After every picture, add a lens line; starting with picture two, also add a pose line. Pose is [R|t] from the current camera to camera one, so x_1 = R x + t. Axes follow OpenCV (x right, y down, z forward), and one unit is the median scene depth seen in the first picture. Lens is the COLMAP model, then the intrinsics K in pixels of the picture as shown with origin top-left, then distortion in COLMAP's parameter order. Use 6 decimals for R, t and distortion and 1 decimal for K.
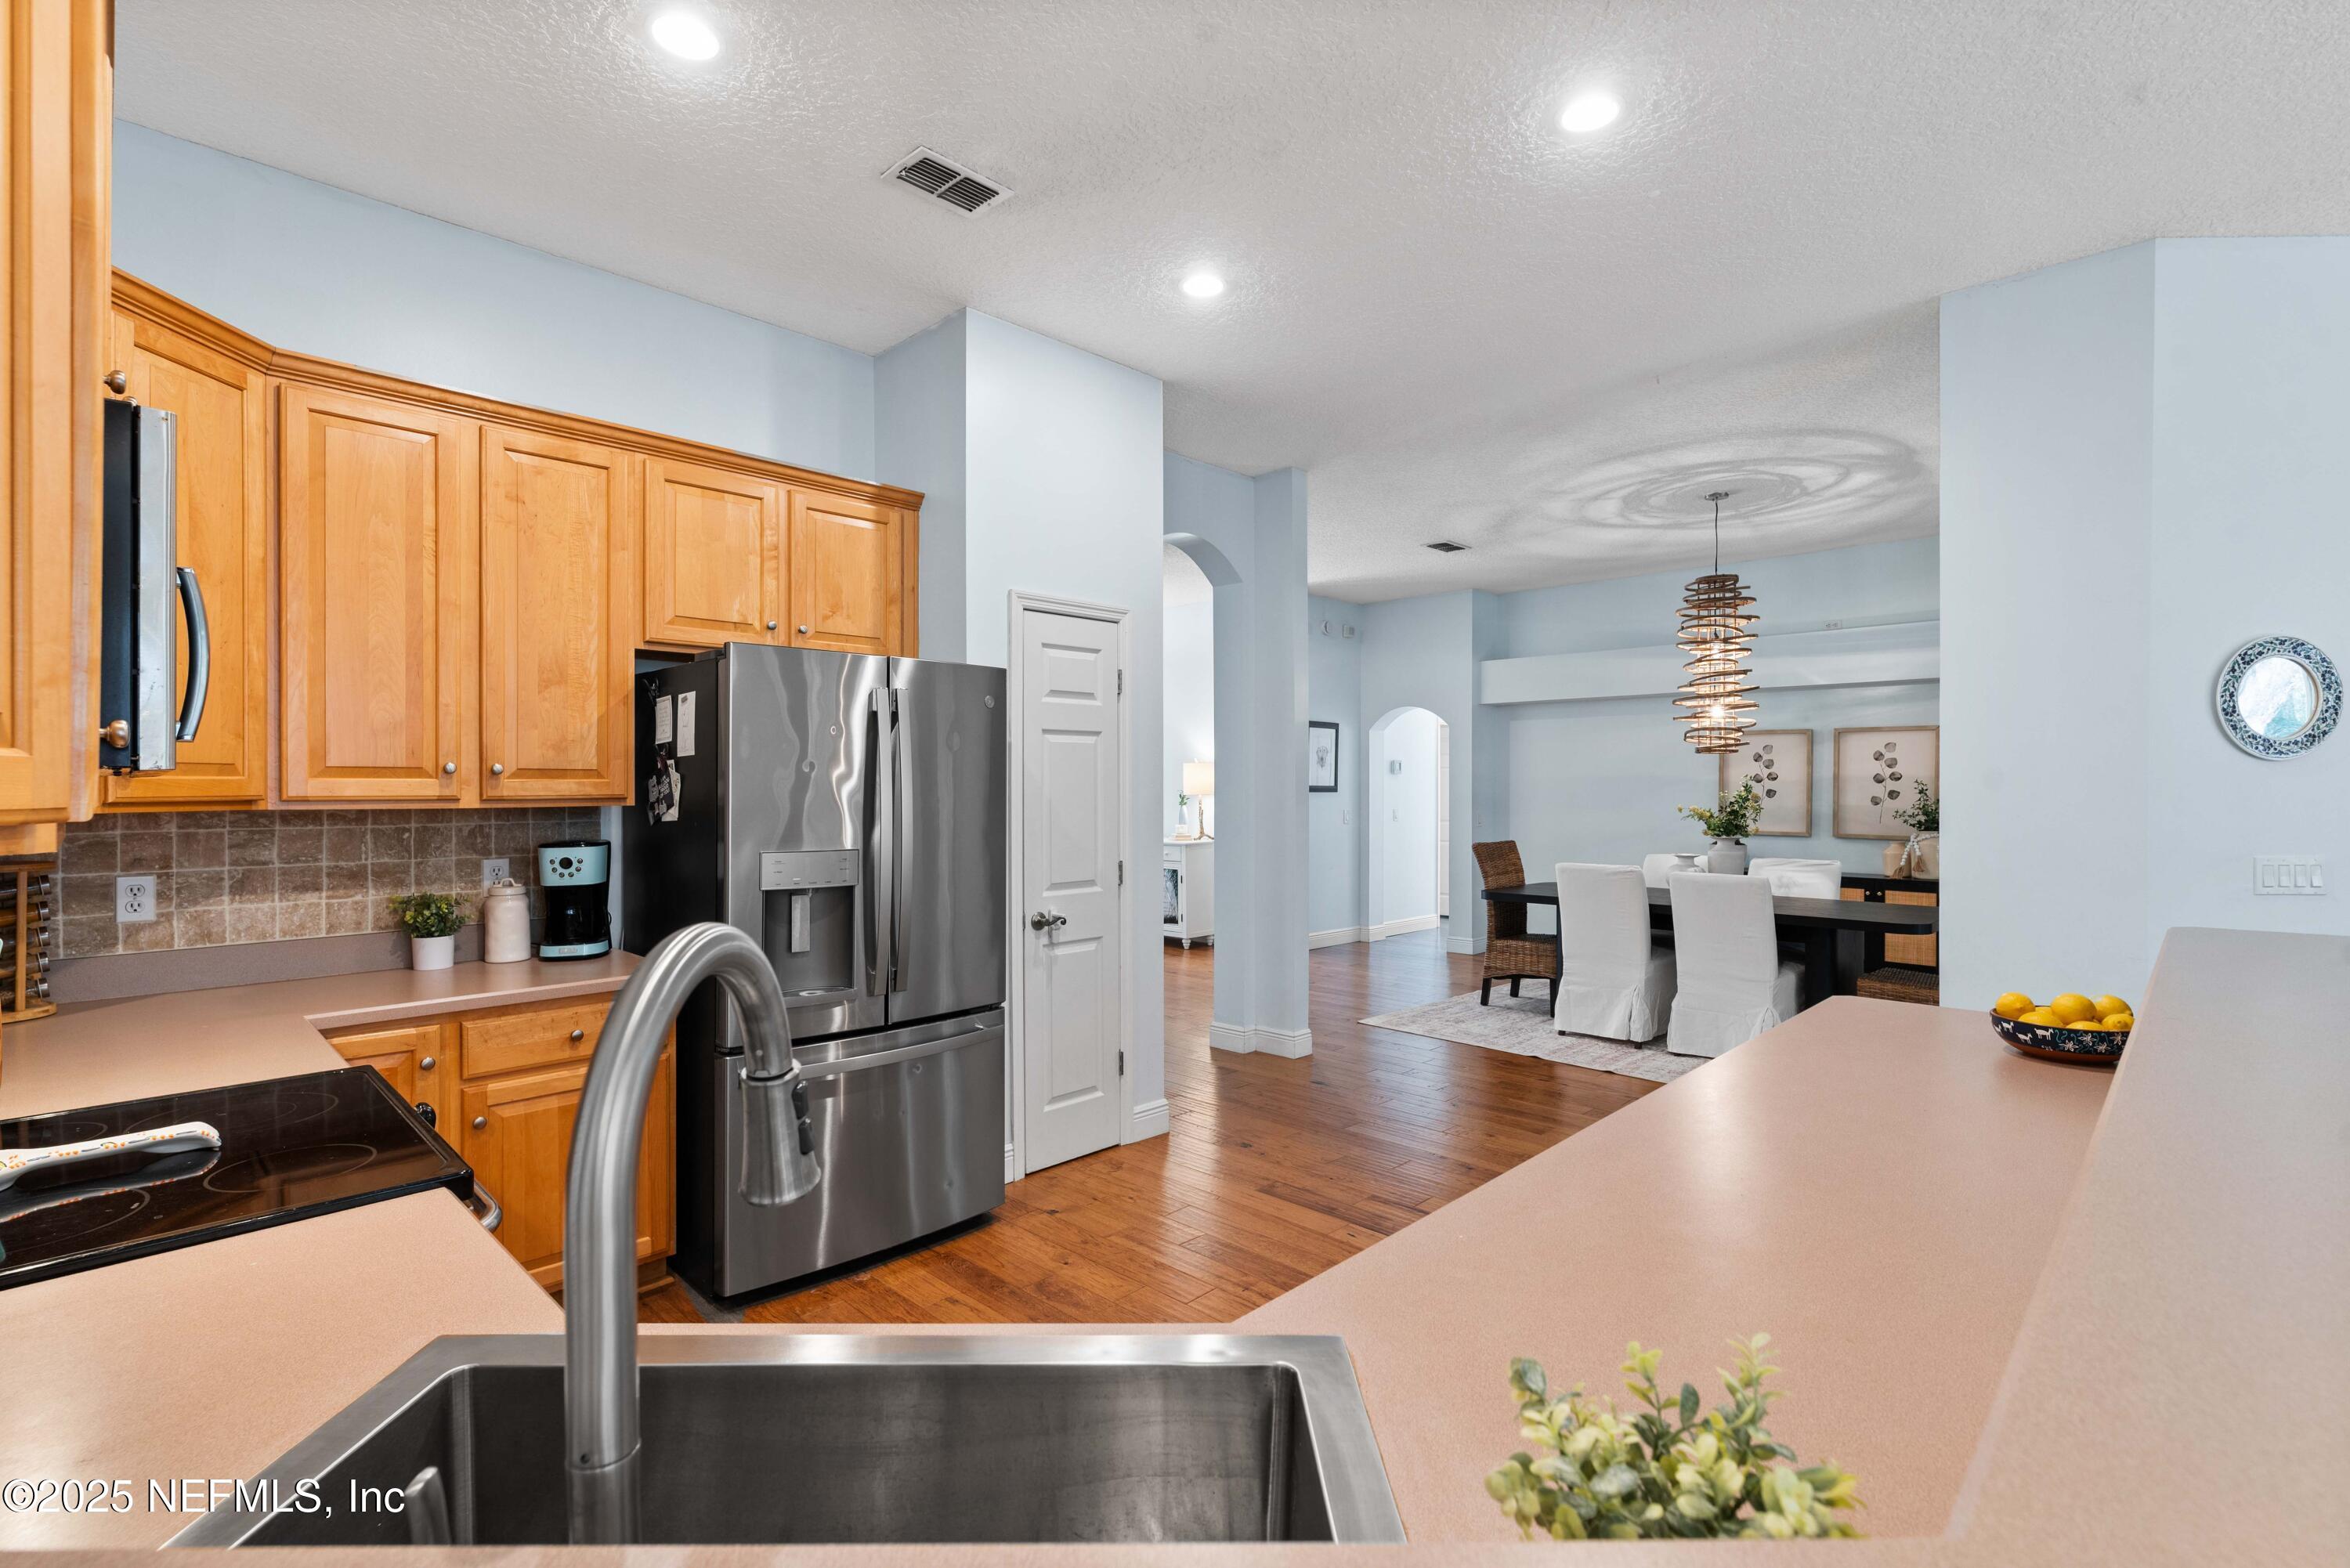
lens RADIAL K [[1073.7, 0, 1173.9], [0, 1073.7, 792.0], [0, 0, 1]] dist [0.001982, 0.000255]
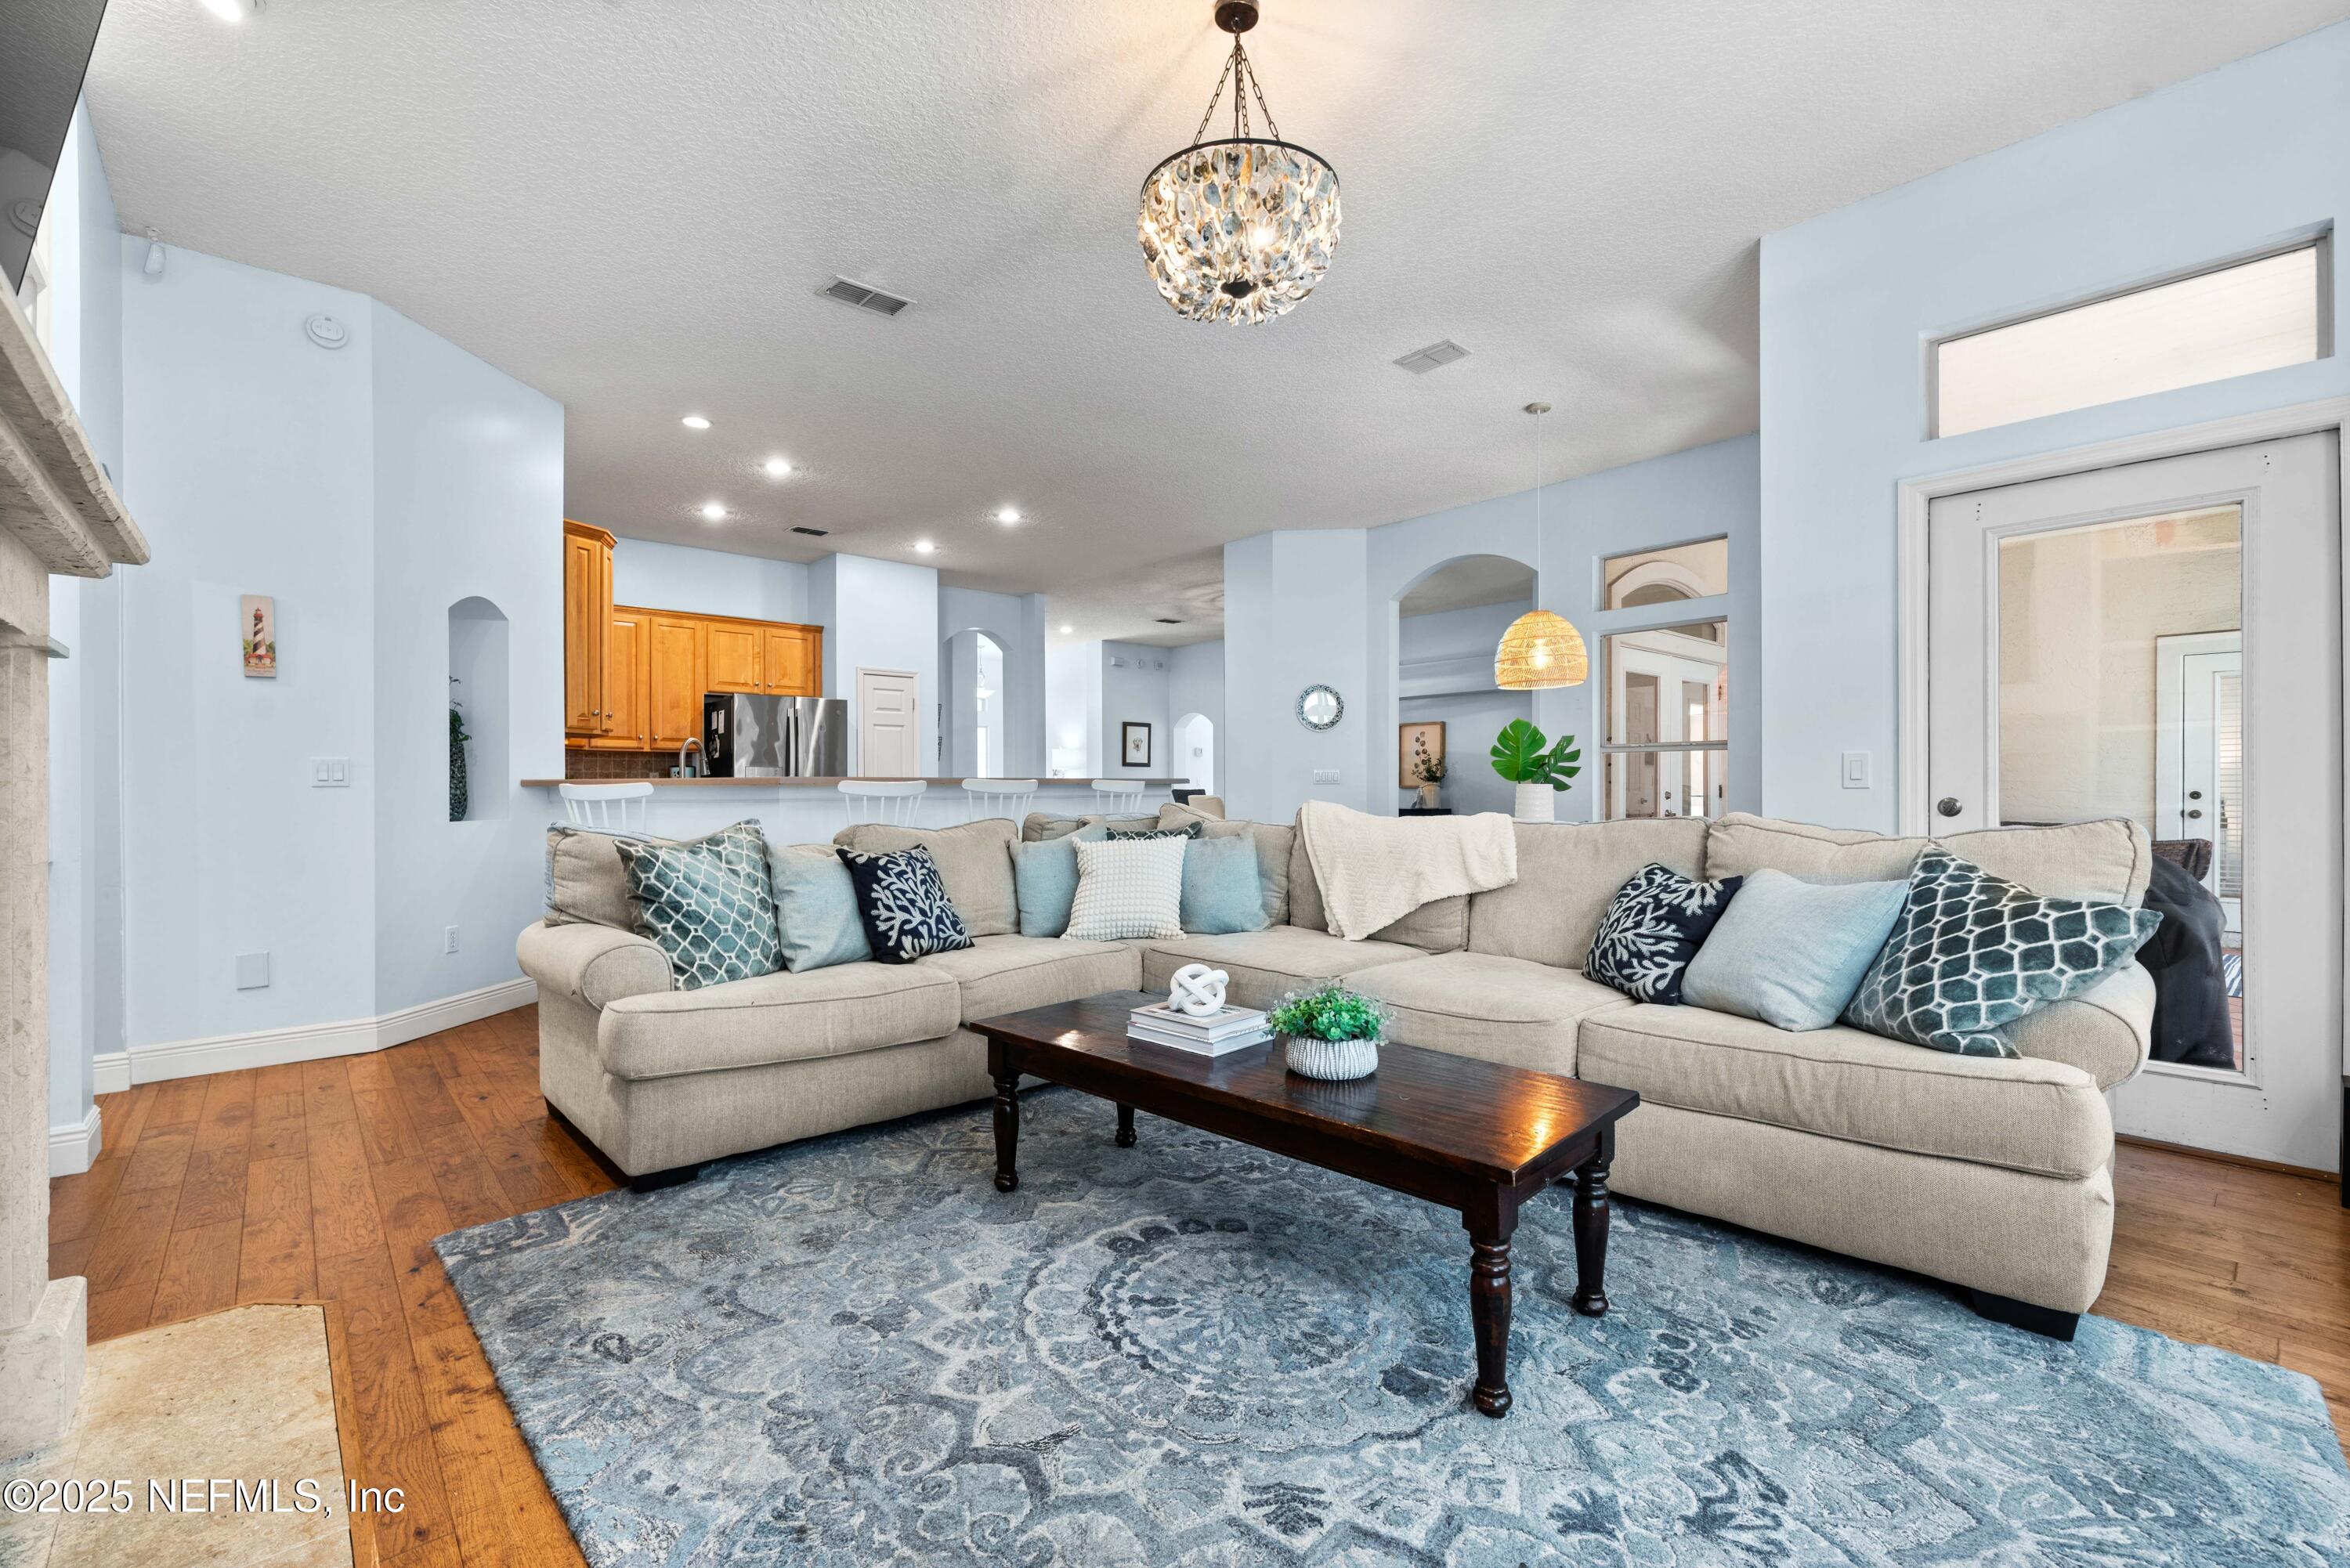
lens RADIAL K [[1001.9, 0, 1162.6], [0, 1001.9, 786.5], [0, 0, 1]] dist [-0.001637, -0.000401]
pose [[0.997652, -0.001669, -0.068466, 0.842321], [0.001261, 0.999981, -0.006004, 0.117964], [0.068474, 0.005904, 0.997635, -1.469503]]
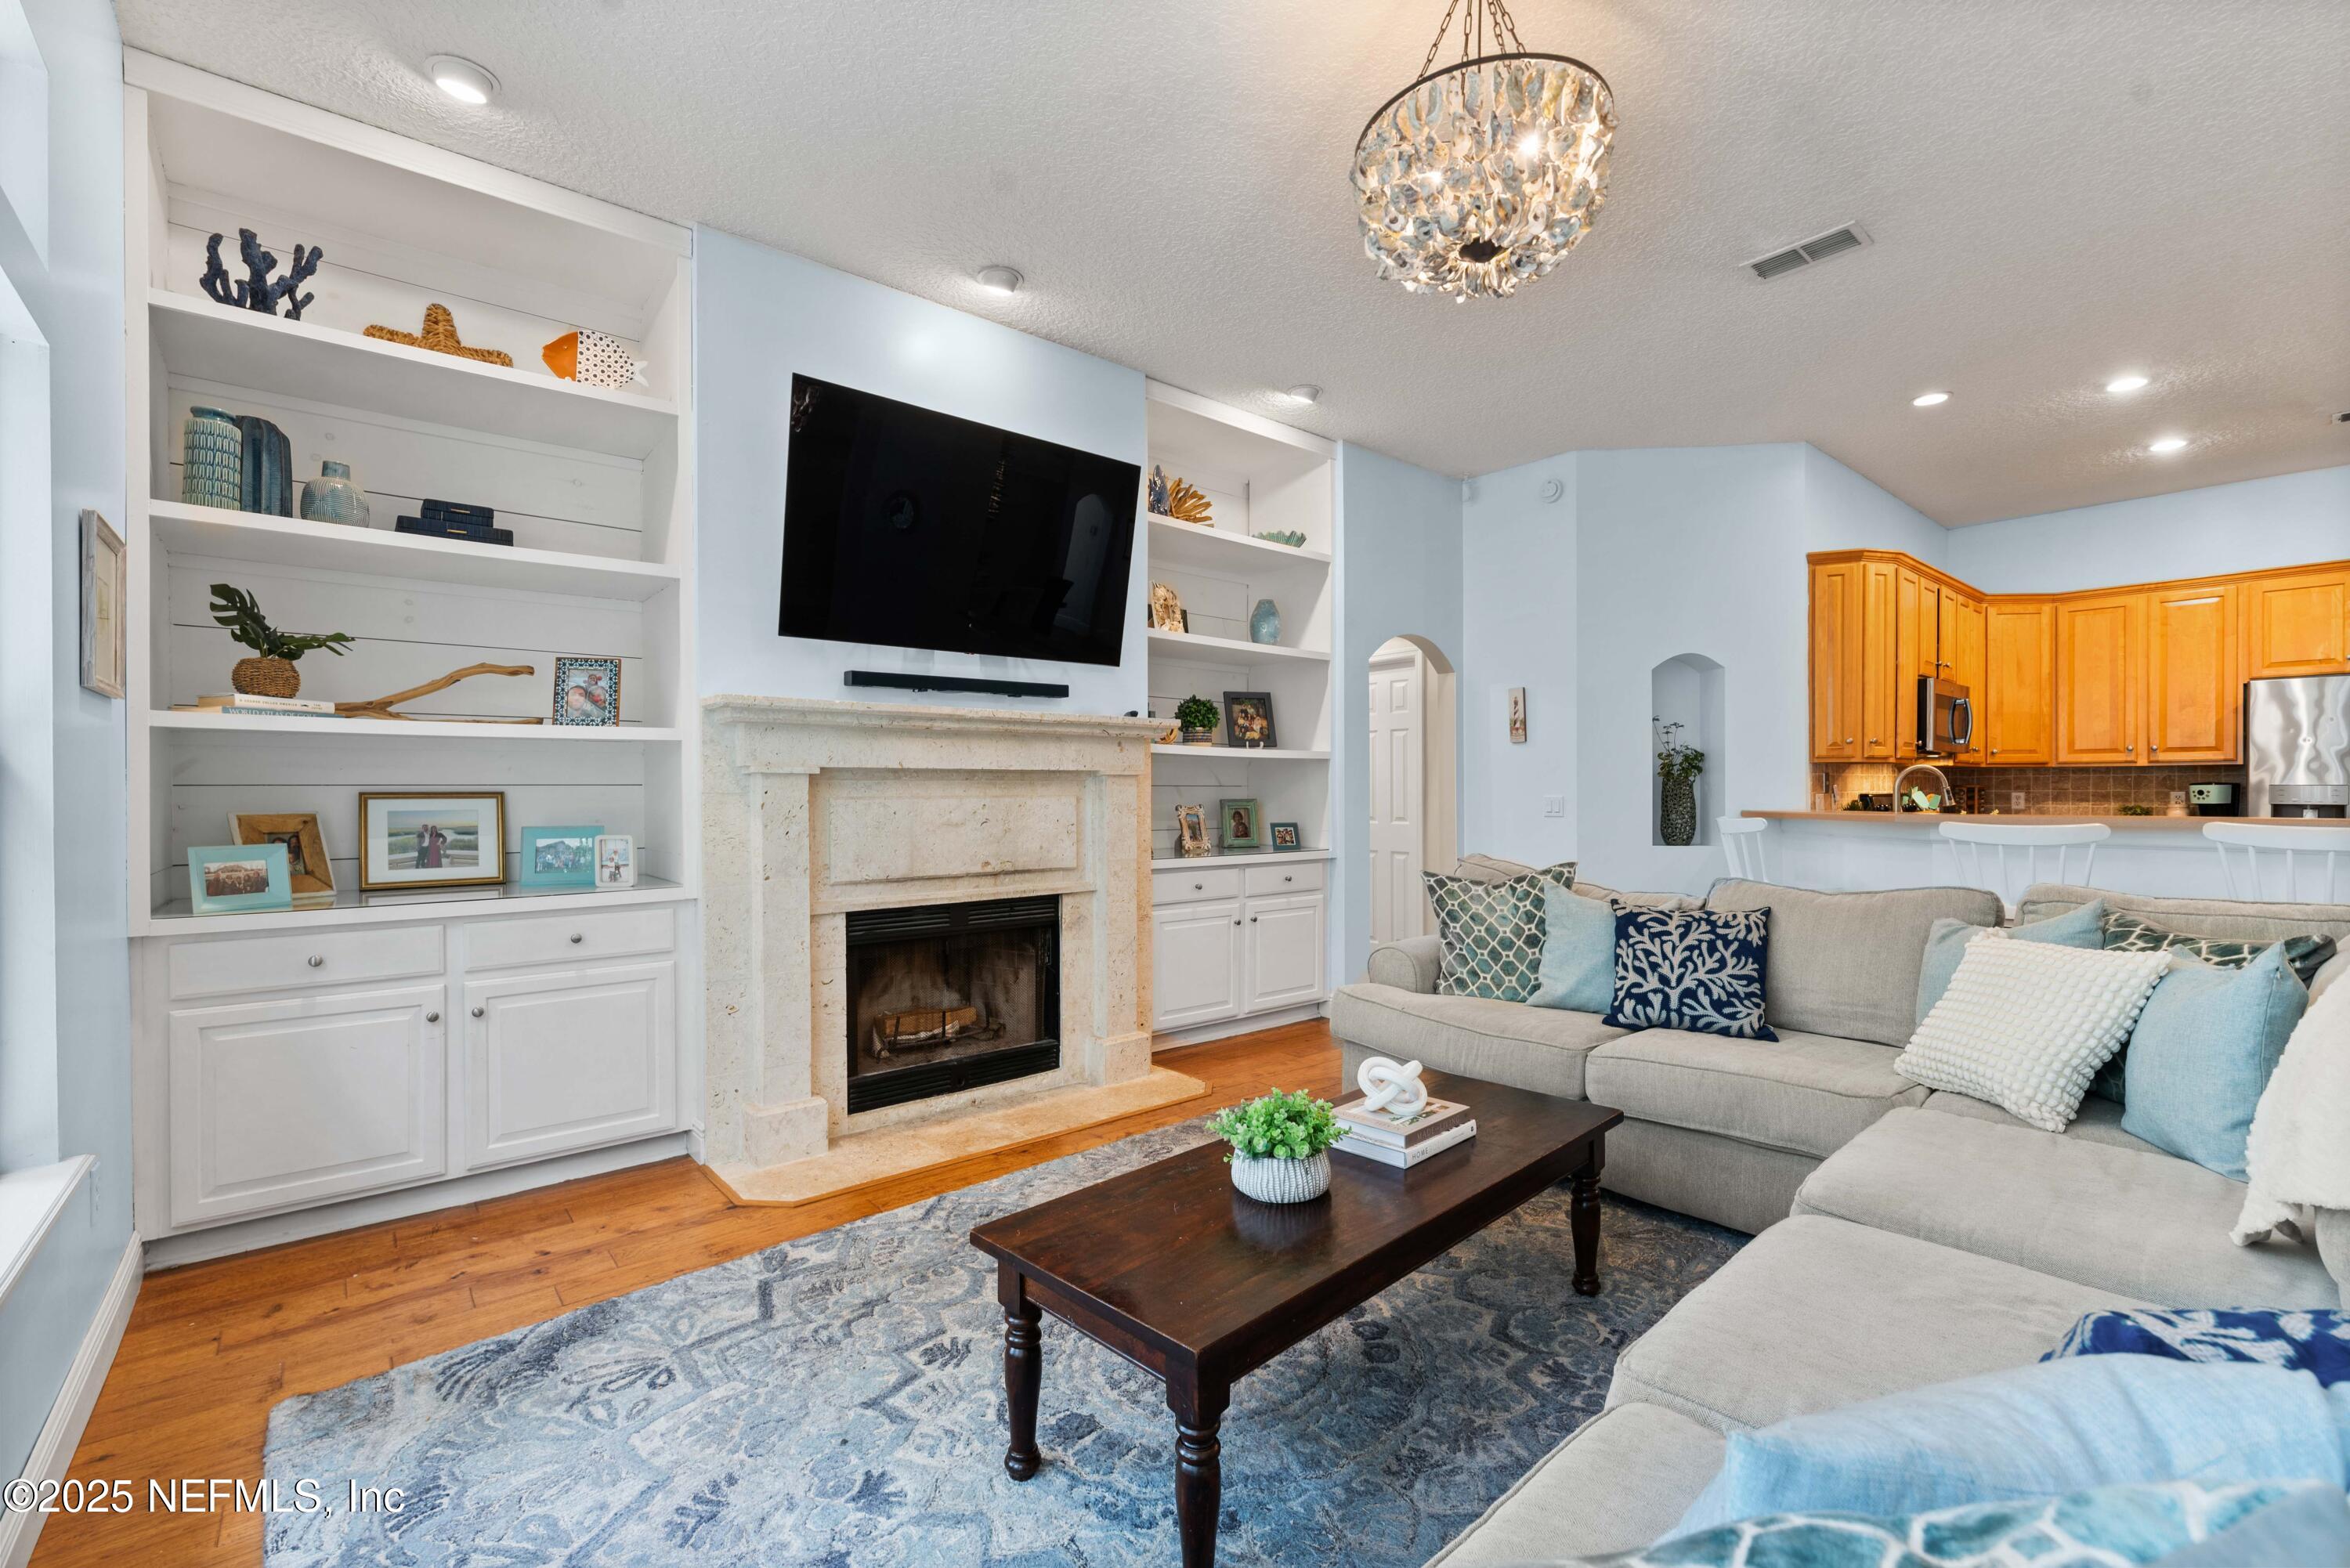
lens RADIAL K [[1001.9, 0, 1163.7], [0, 1001.9, 792.6], [0, 0, 1]] dist [-0.001637, -0.000401]
pose [[-0.093896, 0.004418, -0.995572, 1.528200], [-0.001547, 0.999988, 0.004583, 0.060626], [0.995581, 0.001971, -0.093888, -0.798172]]
